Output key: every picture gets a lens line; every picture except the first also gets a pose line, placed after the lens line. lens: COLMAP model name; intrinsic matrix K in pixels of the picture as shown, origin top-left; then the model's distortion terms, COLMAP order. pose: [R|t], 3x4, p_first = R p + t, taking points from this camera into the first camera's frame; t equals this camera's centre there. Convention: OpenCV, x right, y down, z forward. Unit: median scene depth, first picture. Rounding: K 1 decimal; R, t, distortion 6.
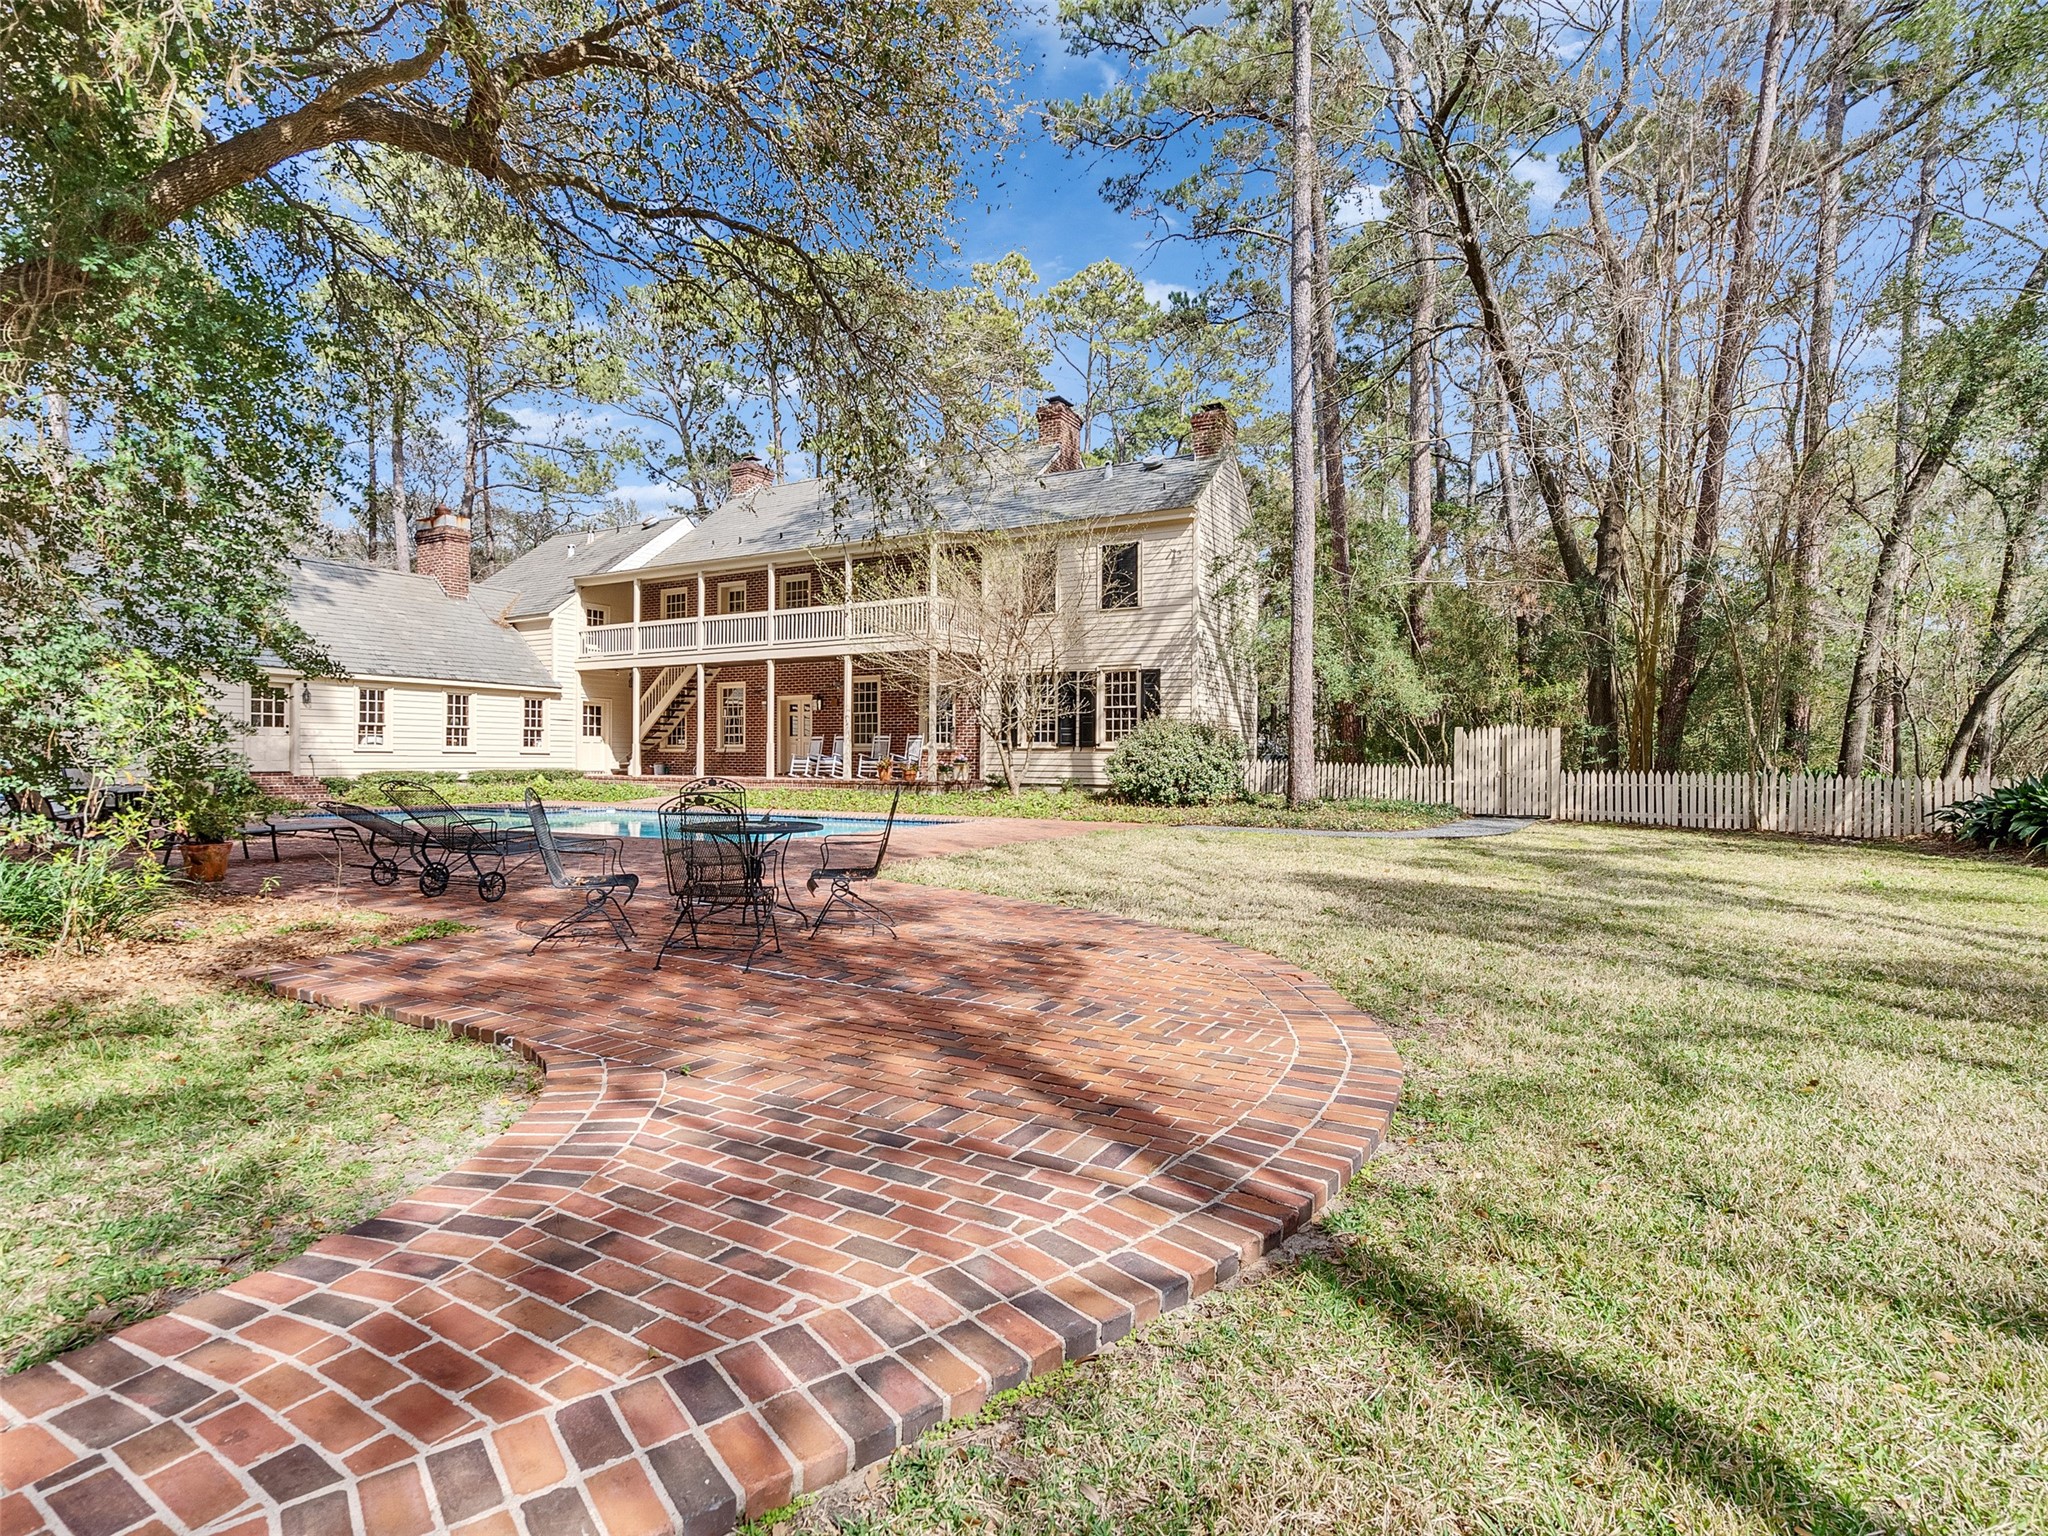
lens RADIAL K [[1044.8, 0, 1024.8], [0, 1044.8, 763.7], [0, 0, 1]] dist [-0.006472, 0.000618]
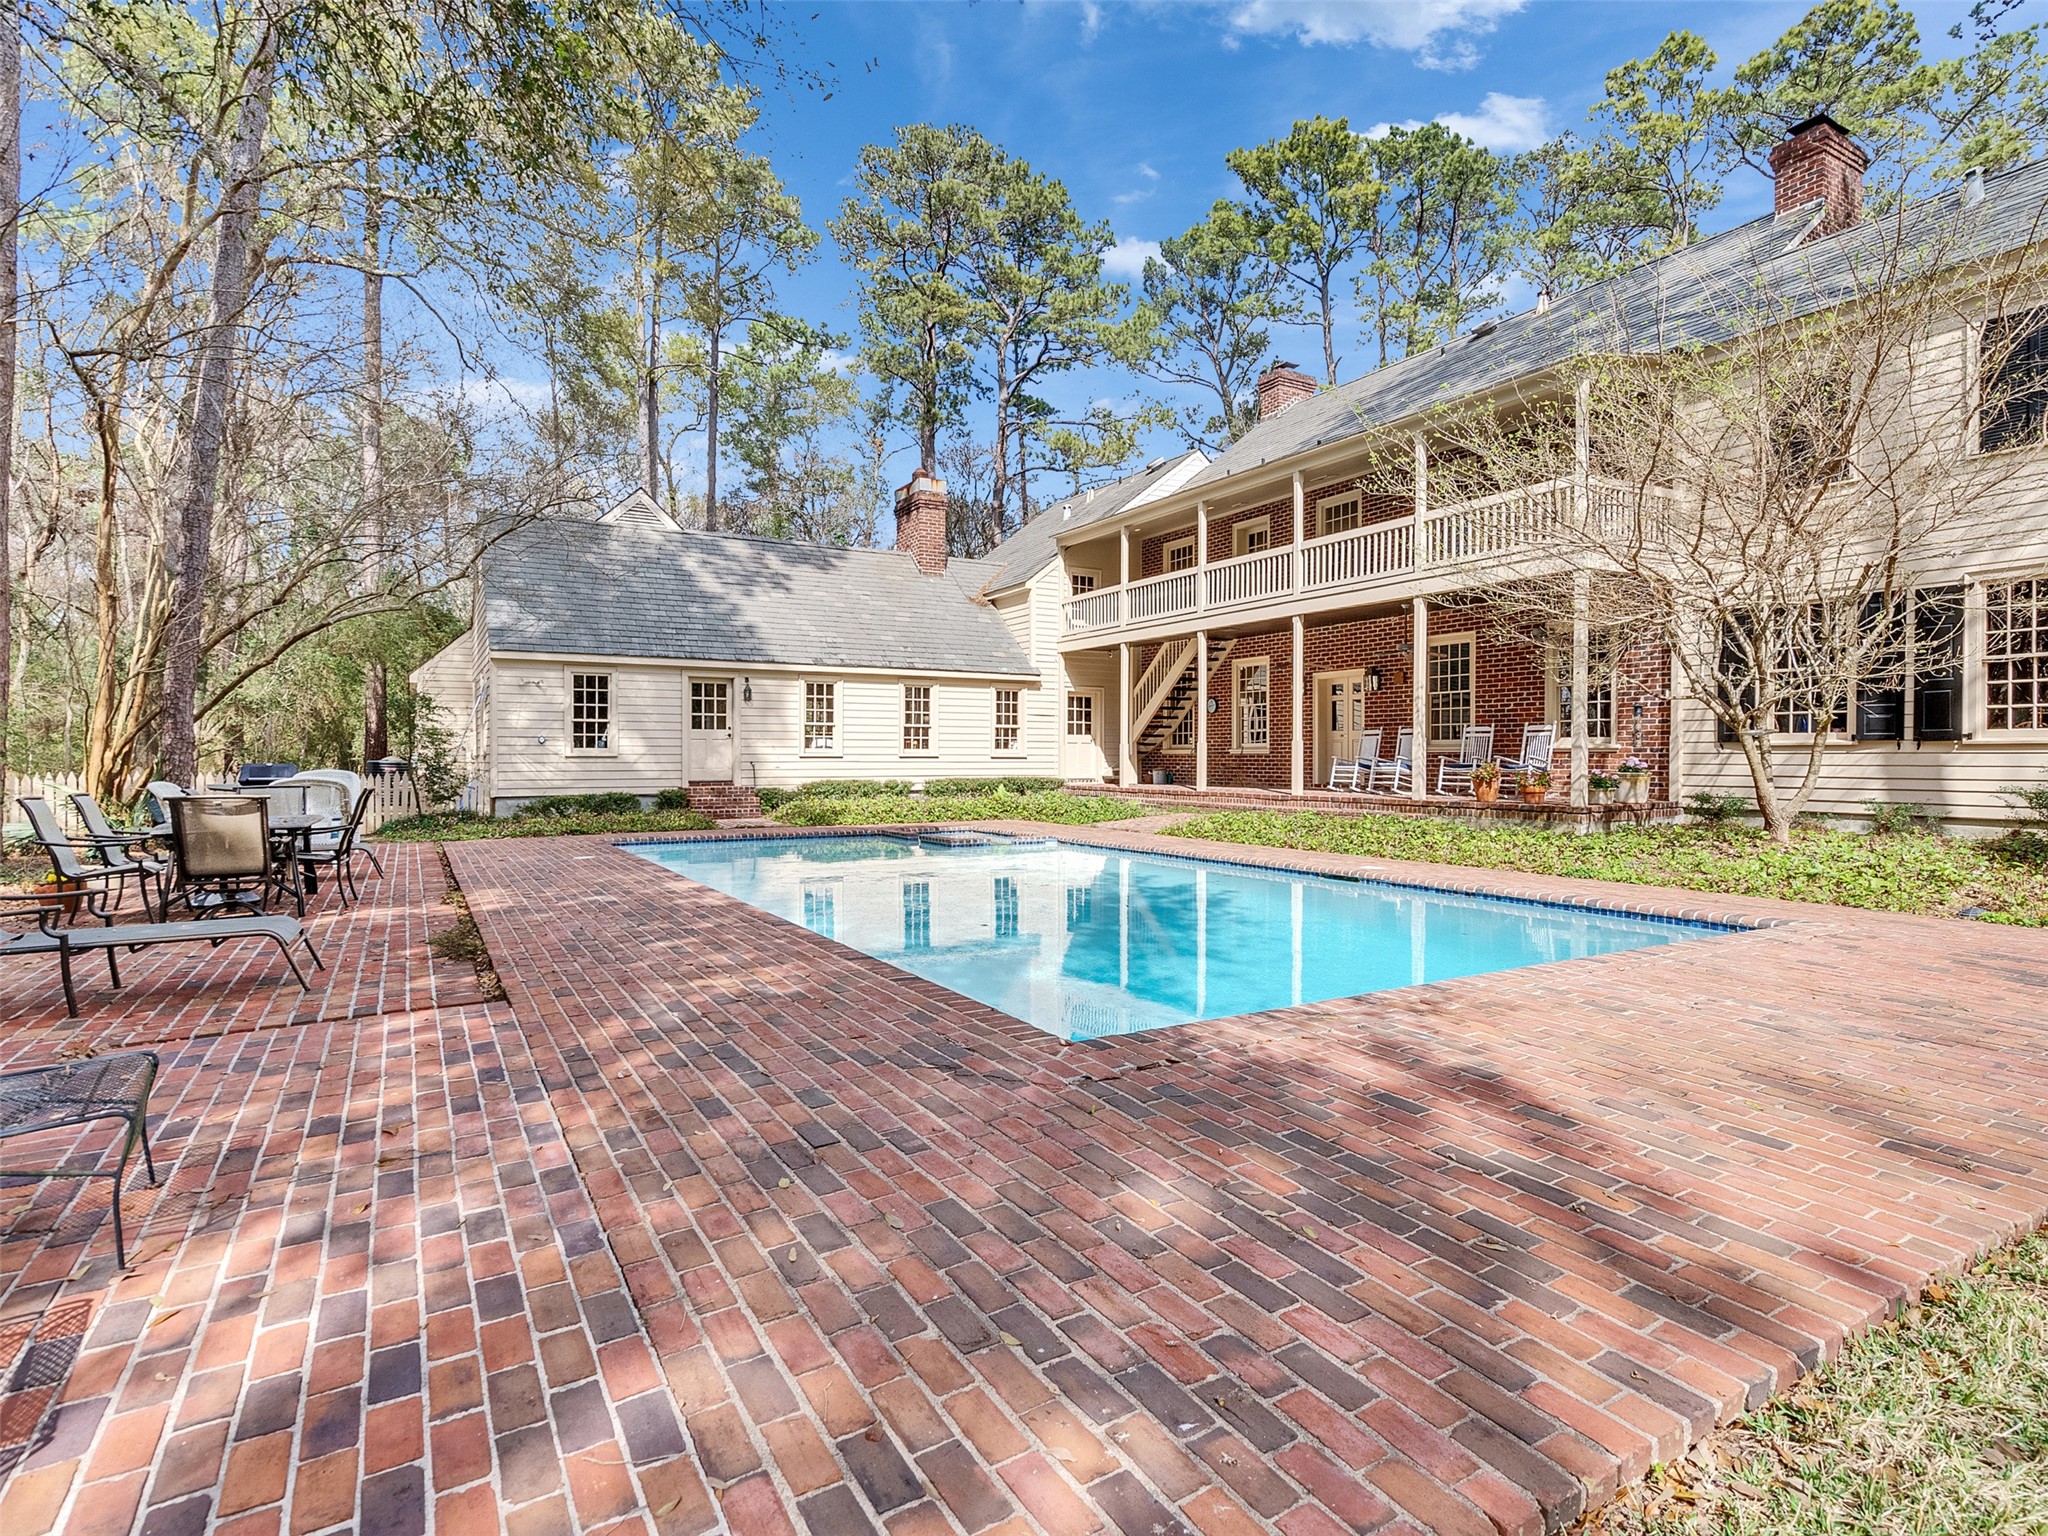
lens RADIAL K [[1044.8, 0, 1010.8], [0, 1044.8, 764.3], [0, 0, 1]] dist [-0.006472, 0.000618]
pose [[0.856396, -0.000751, -0.516319, -0.055248], [0.002010, 0.999996, 0.001881, -0.006443], [0.516316, -0.002649, 0.856394, 0.329786]]
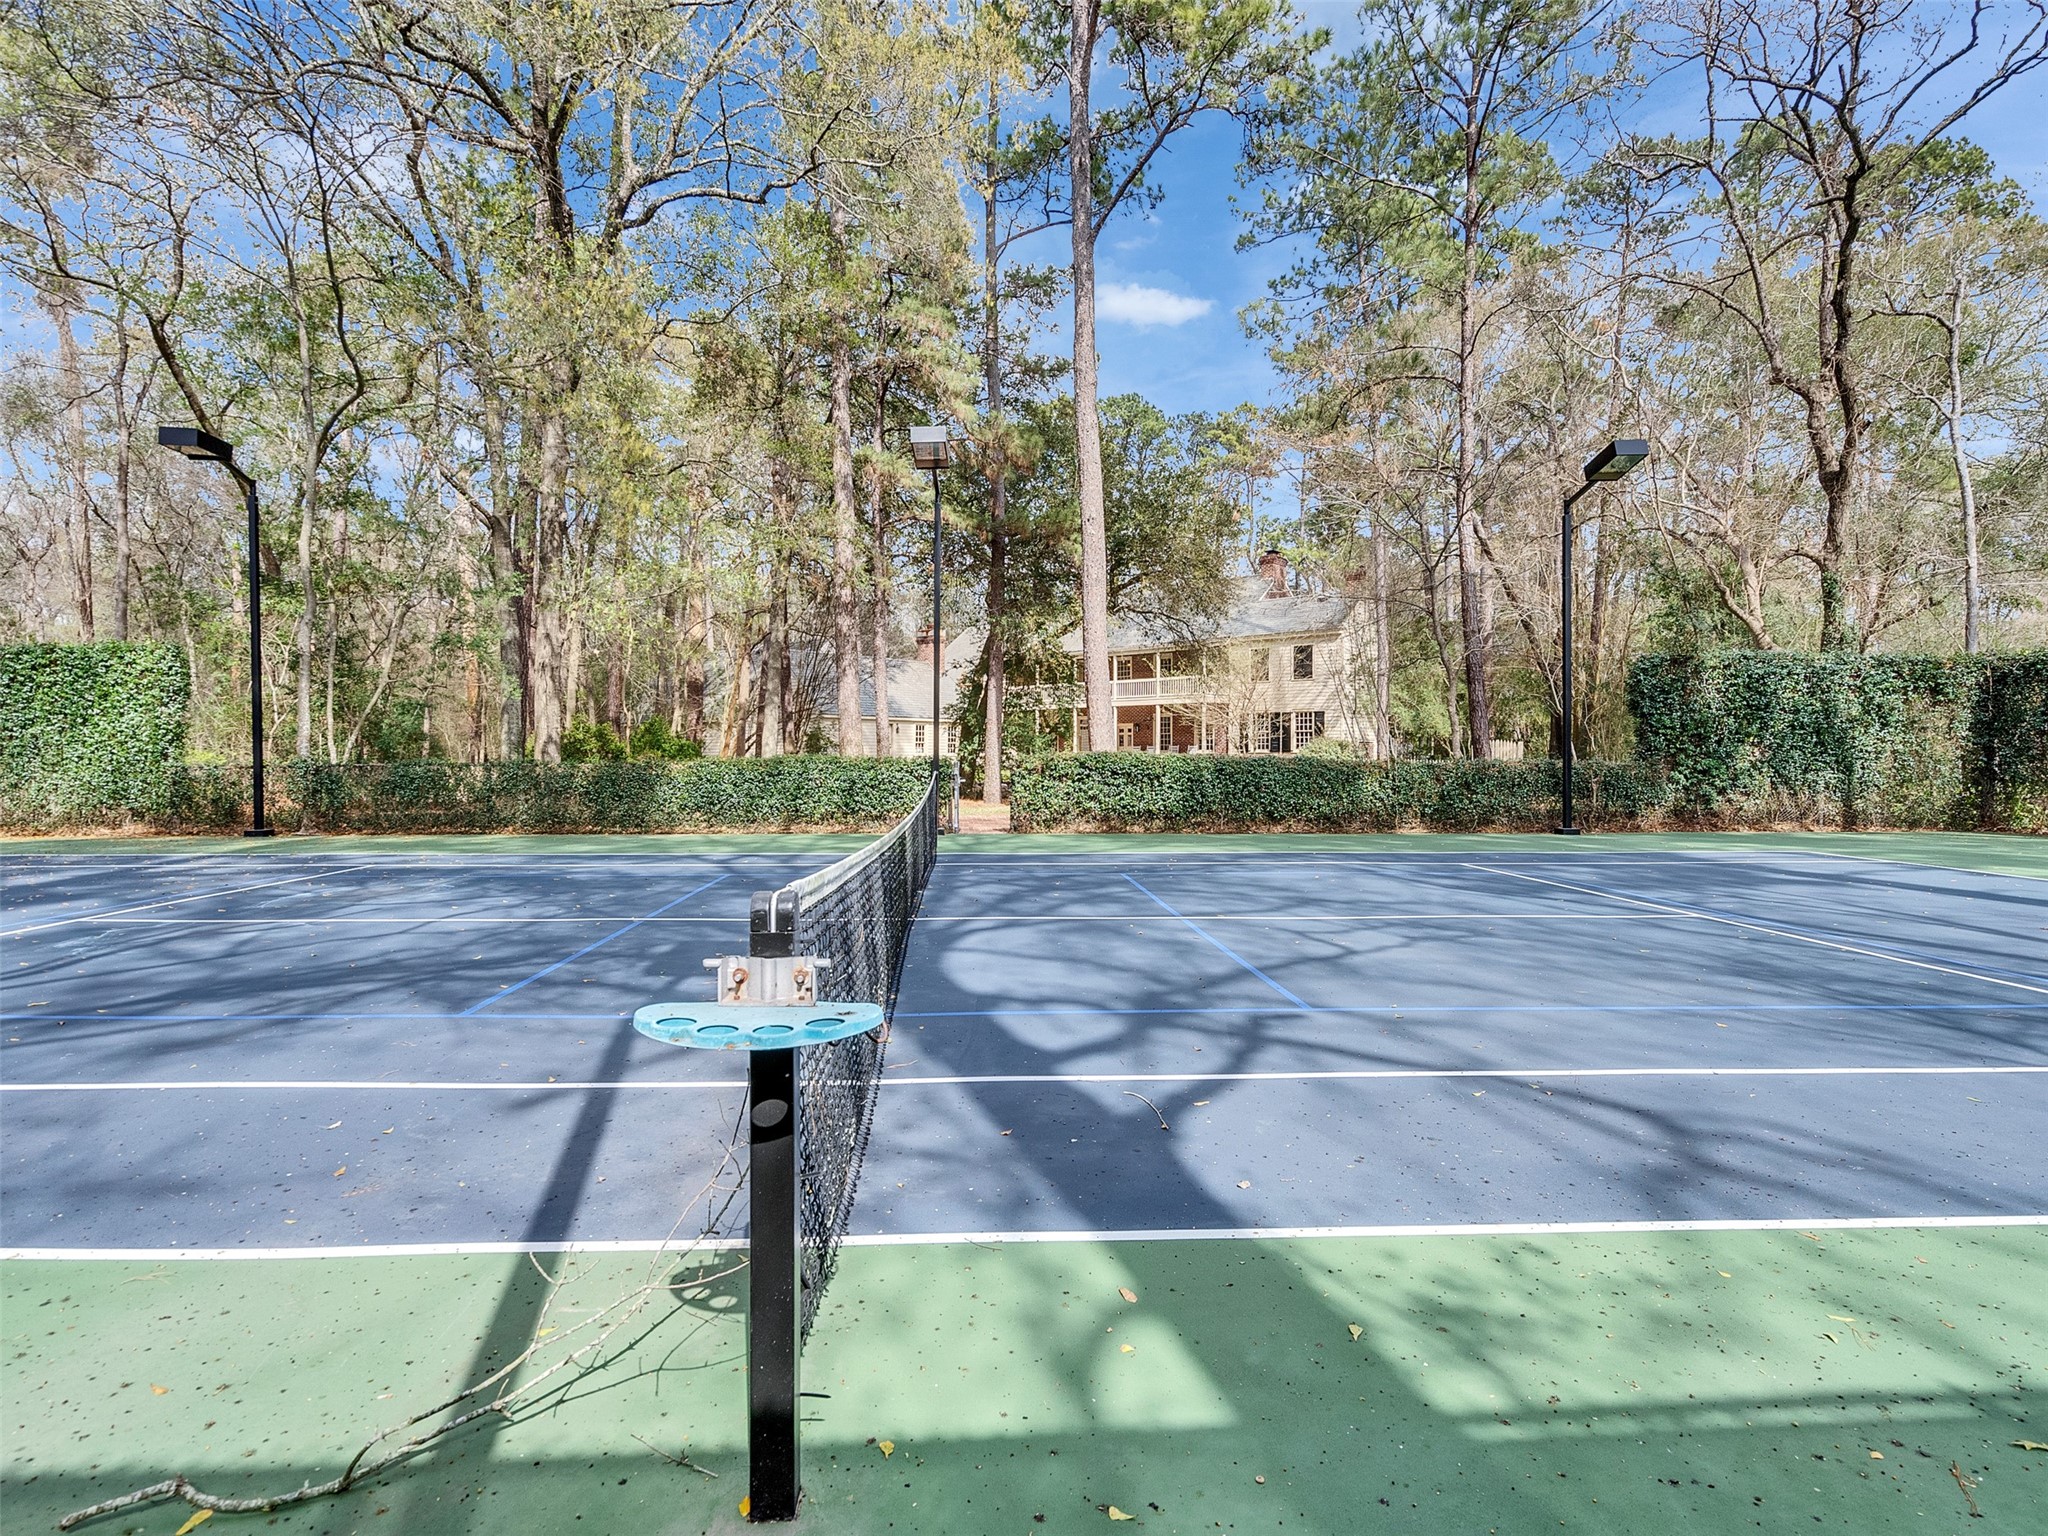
lens RADIAL K [[1044.8, 0, 1018.9], [0, 1044.8, 762.8], [0, 0, 1]] dist [-0.006472, 0.000618]
pose [[0.973721, -0.005573, -0.227676, 0.017212], [0.005029, 0.999983, -0.002966, 0.006815], [0.227688, 0.001743, 0.973732, -0.884613]]
